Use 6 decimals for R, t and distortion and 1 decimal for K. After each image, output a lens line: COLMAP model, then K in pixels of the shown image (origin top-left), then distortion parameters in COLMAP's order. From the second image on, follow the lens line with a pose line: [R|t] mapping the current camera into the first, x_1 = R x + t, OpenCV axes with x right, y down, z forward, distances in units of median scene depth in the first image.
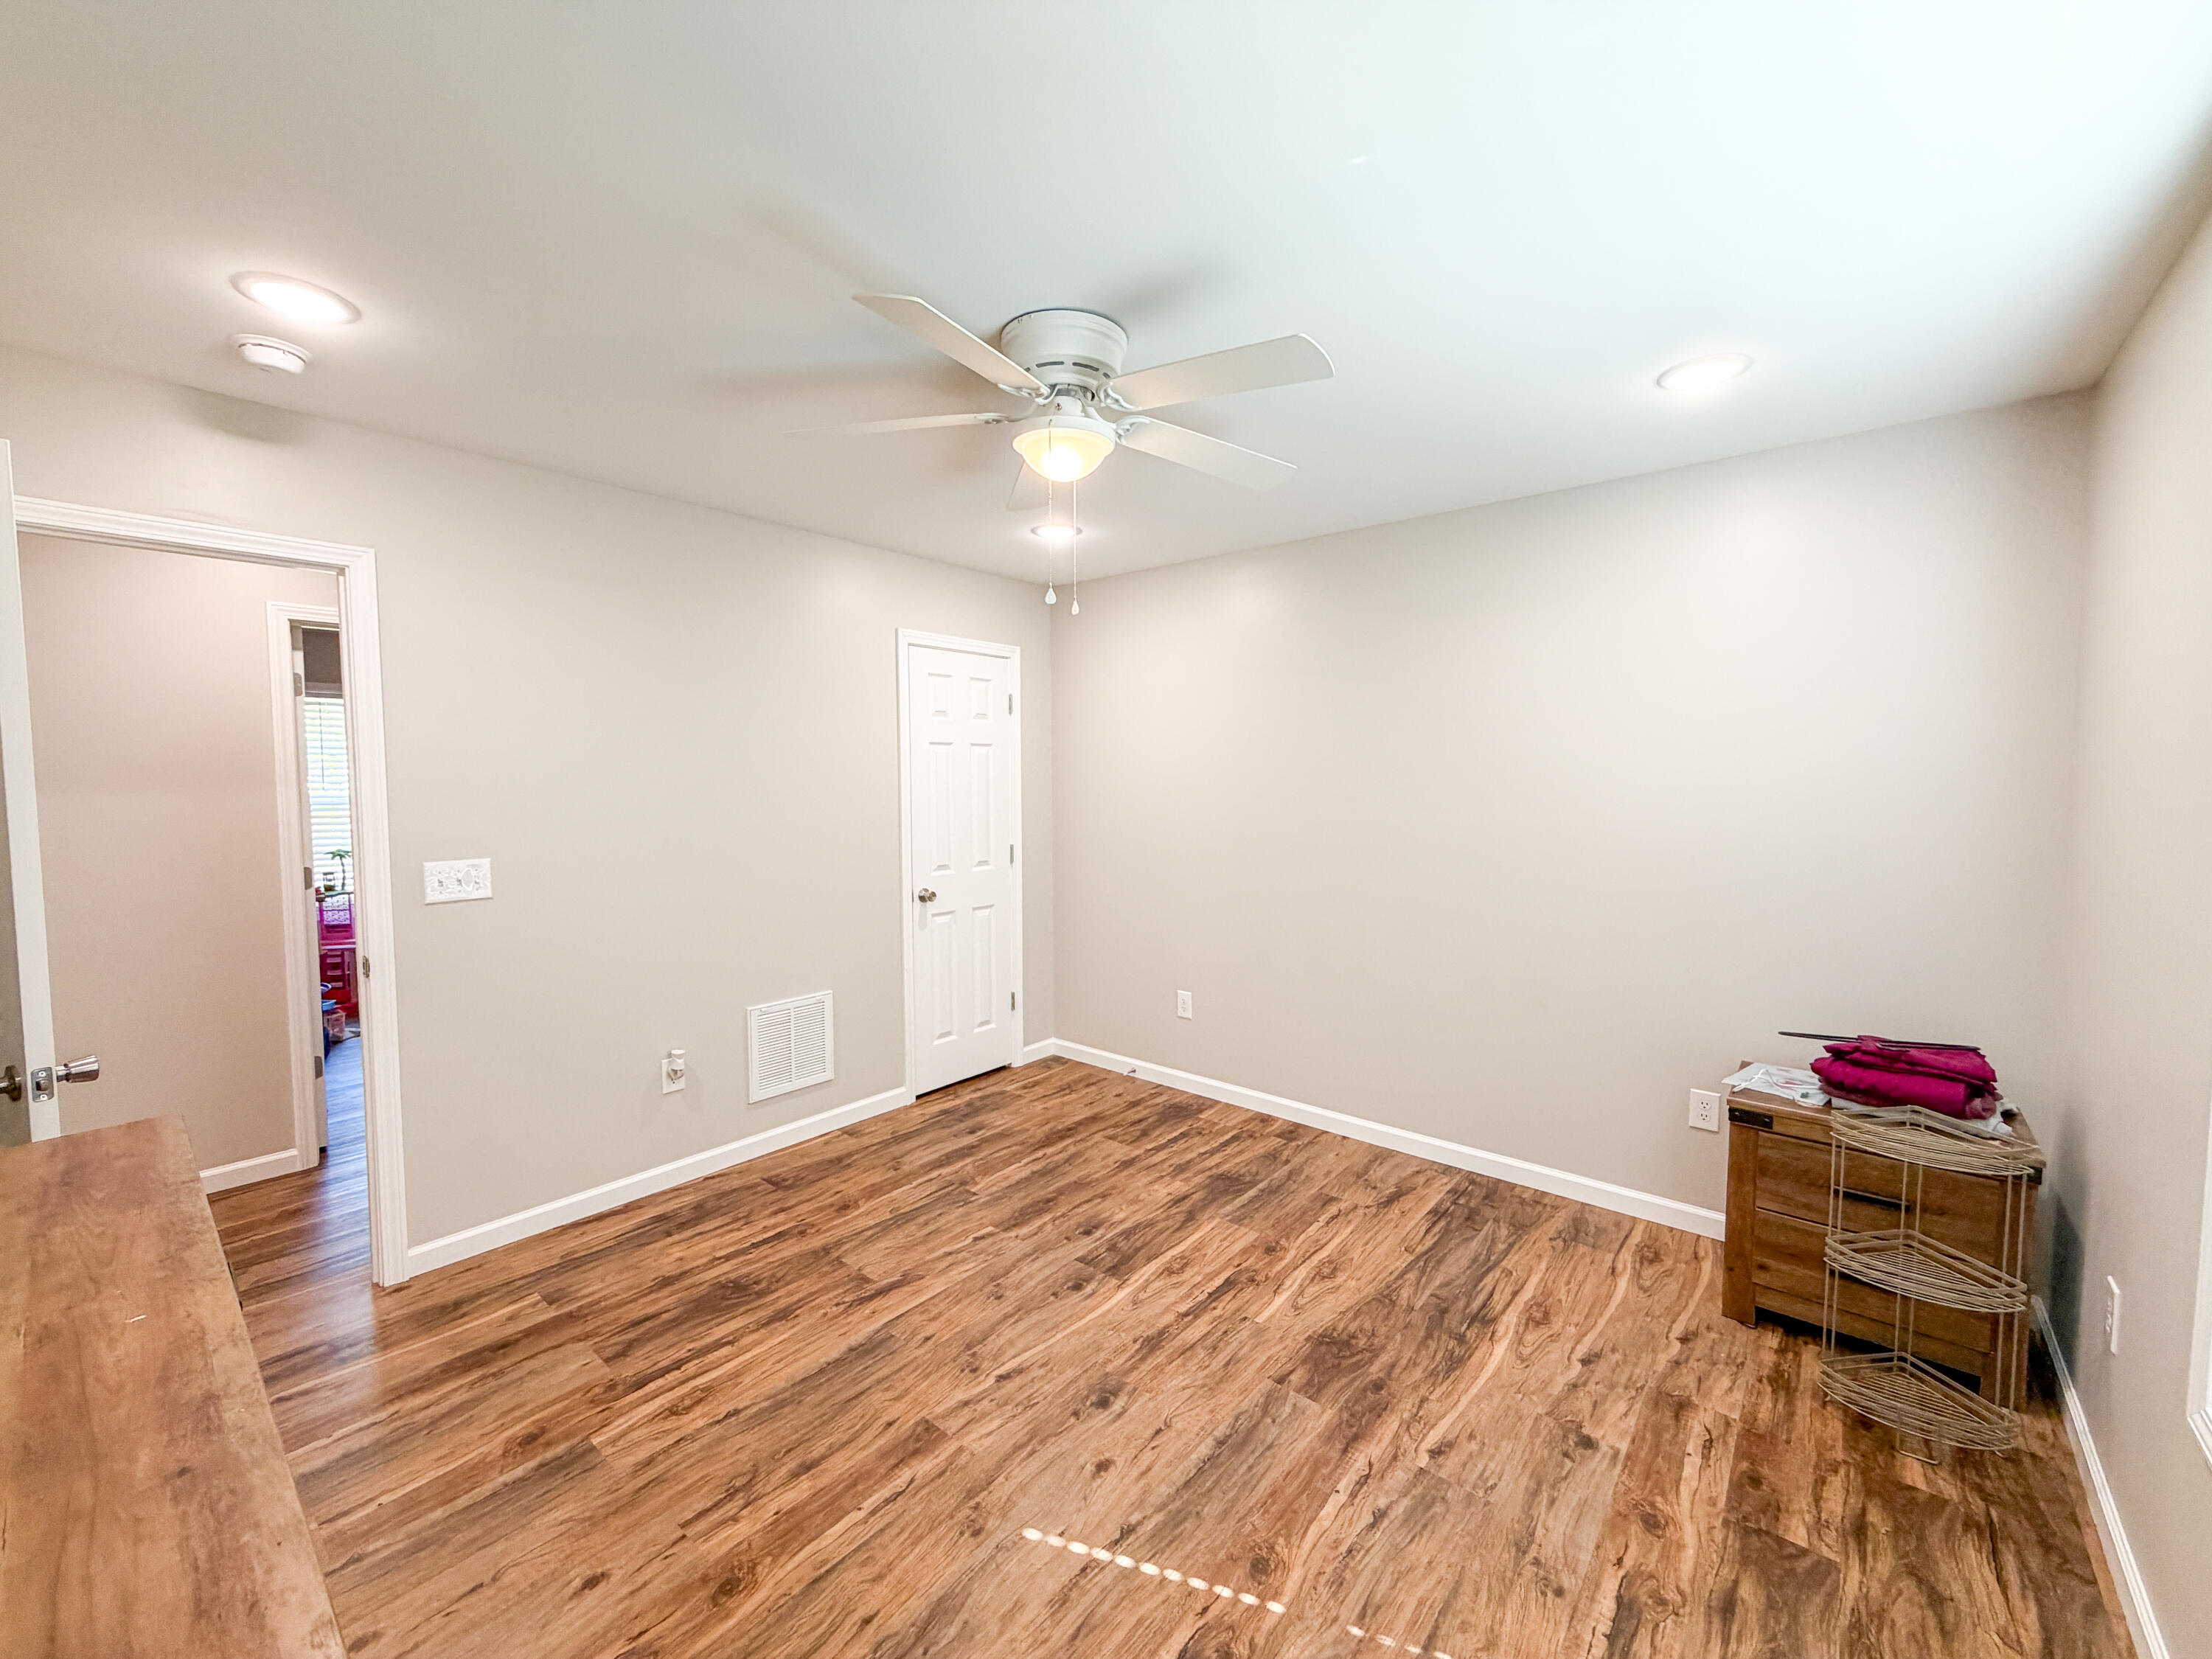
lens RADIAL K [[881.5, 0, 1107.0], [0, 881.5, 827.8], [0, 0, 1]] dist [0.000830, -0.000116]
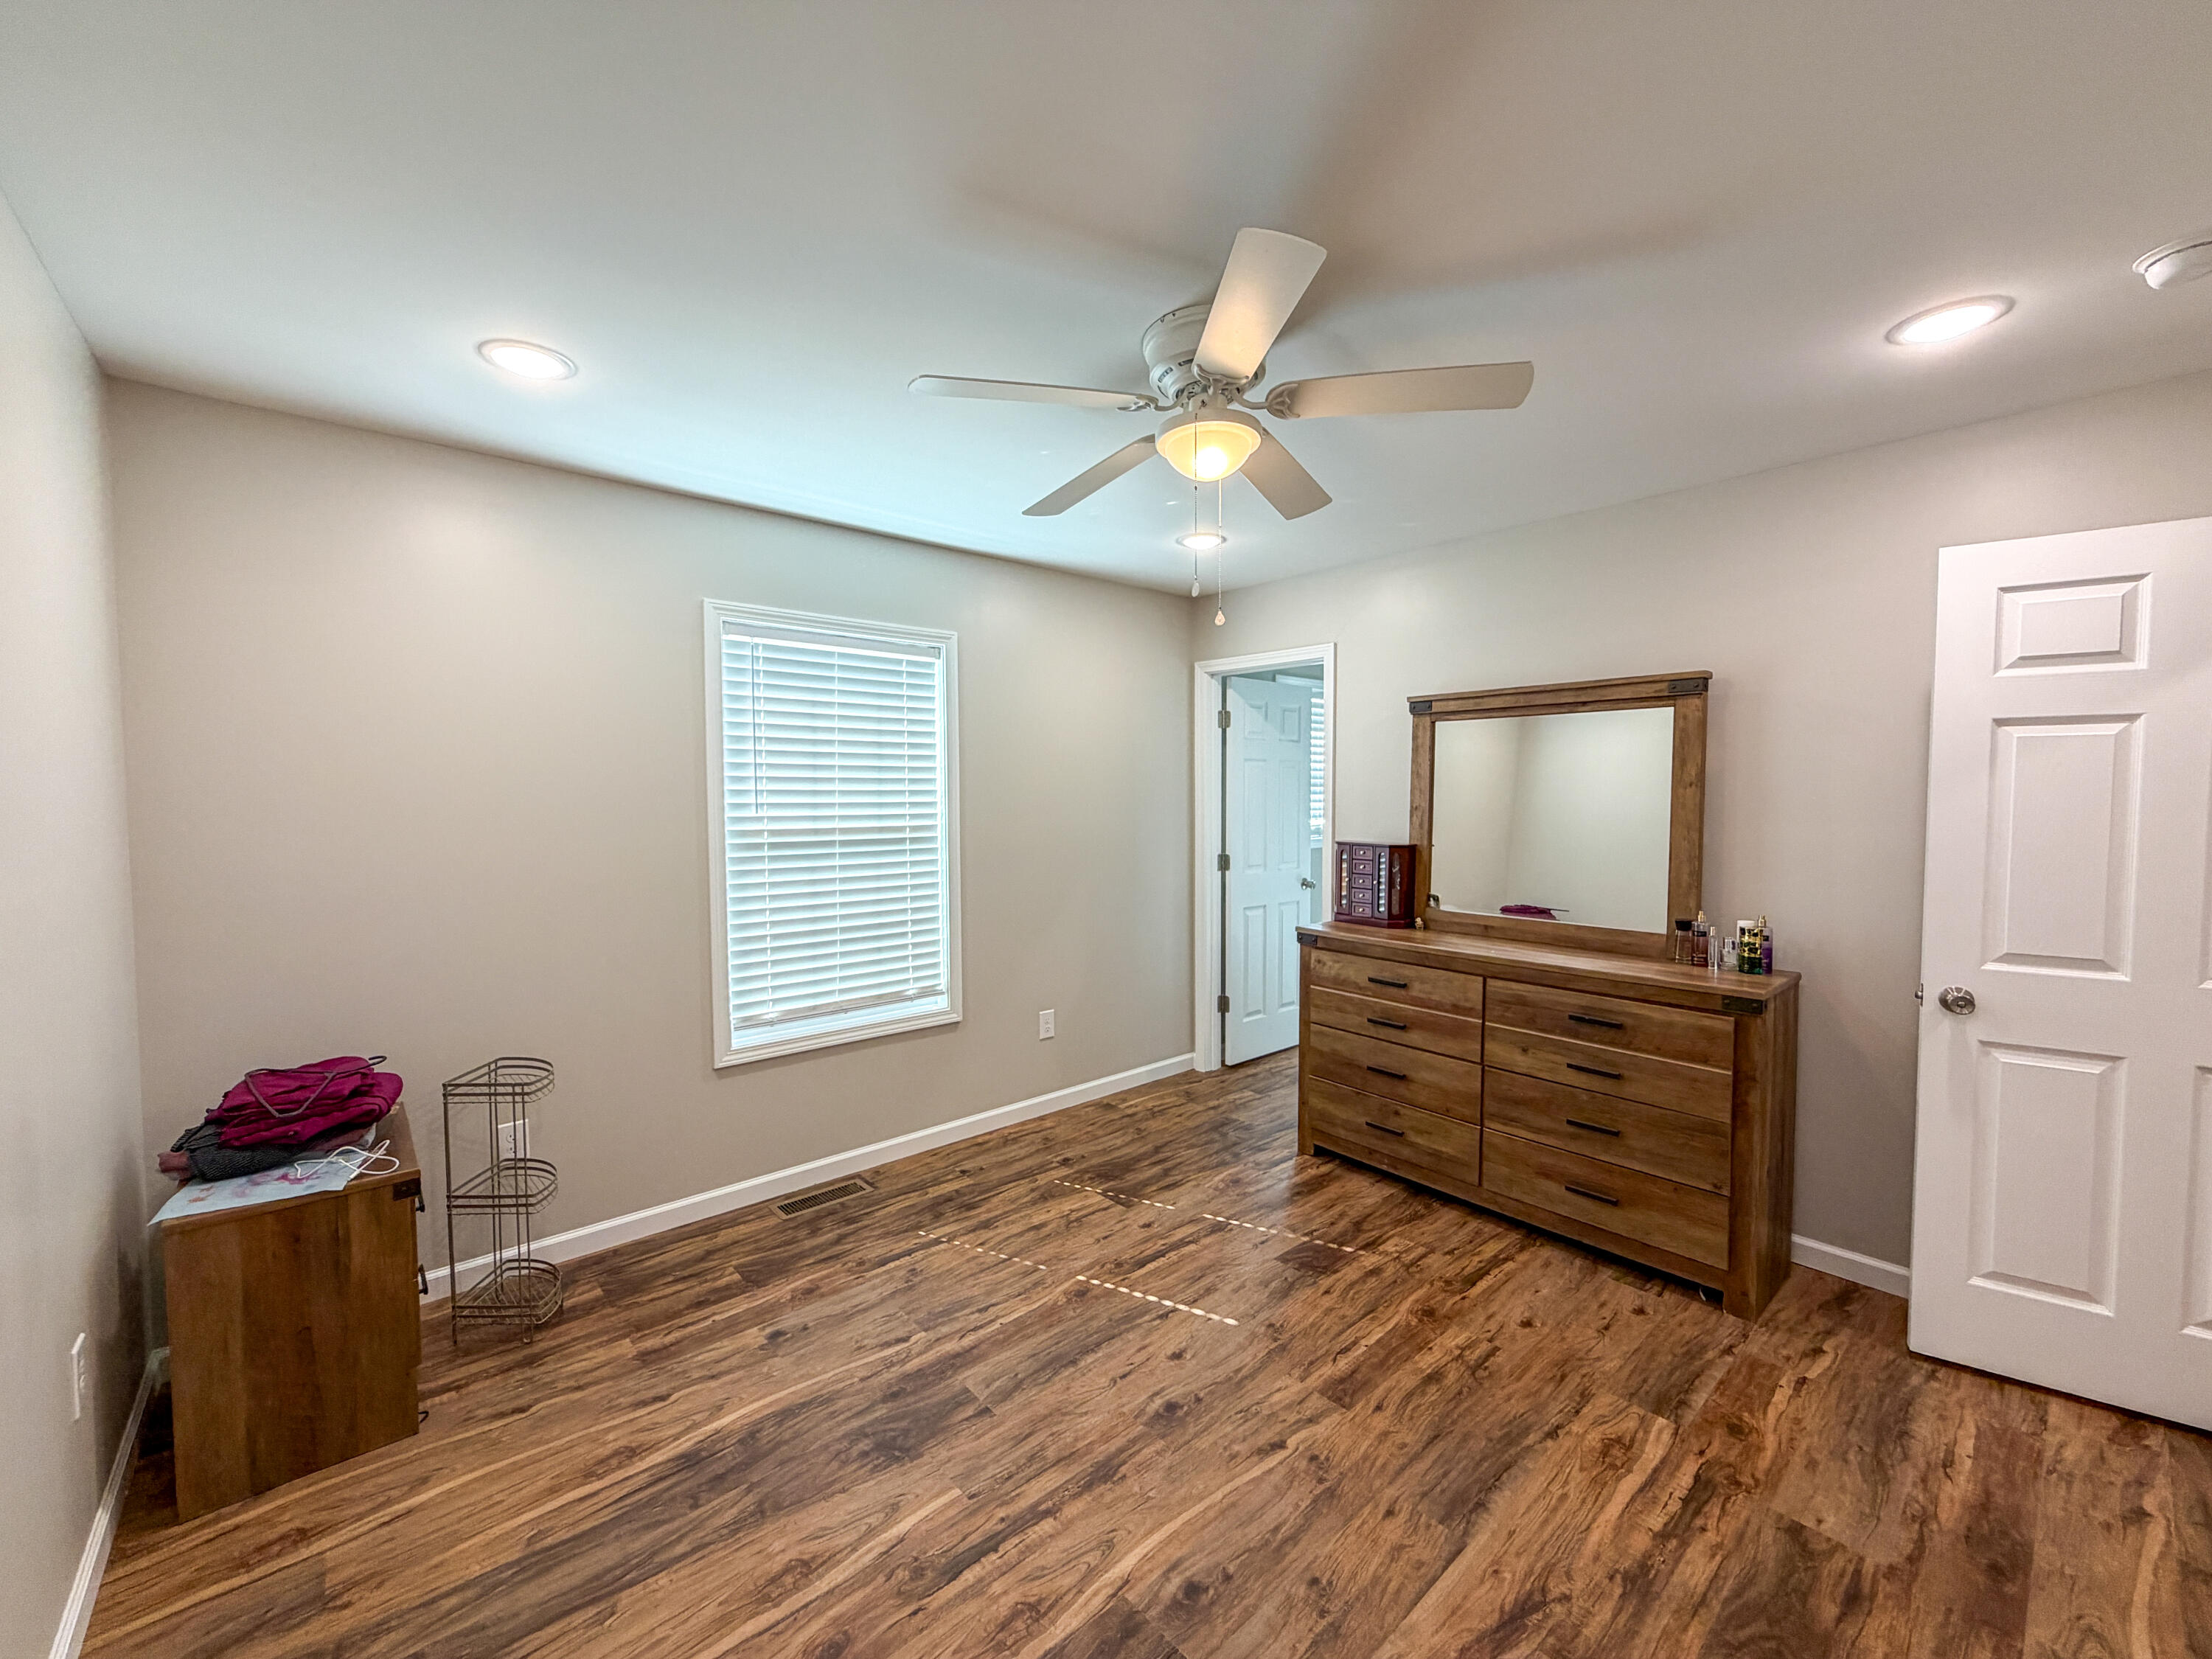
lens RADIAL K [[881.5, 0, 1104.4], [0, 881.5, 827.1], [0, 0, 1]] dist [0.000830, -0.000116]
pose [[-0.988041, -0.000941, 0.154192, -0.083687], [0.014460, 0.995009, 0.098728, -0.105316], [-0.153515, 0.099777, -0.983096, 1.937703]]
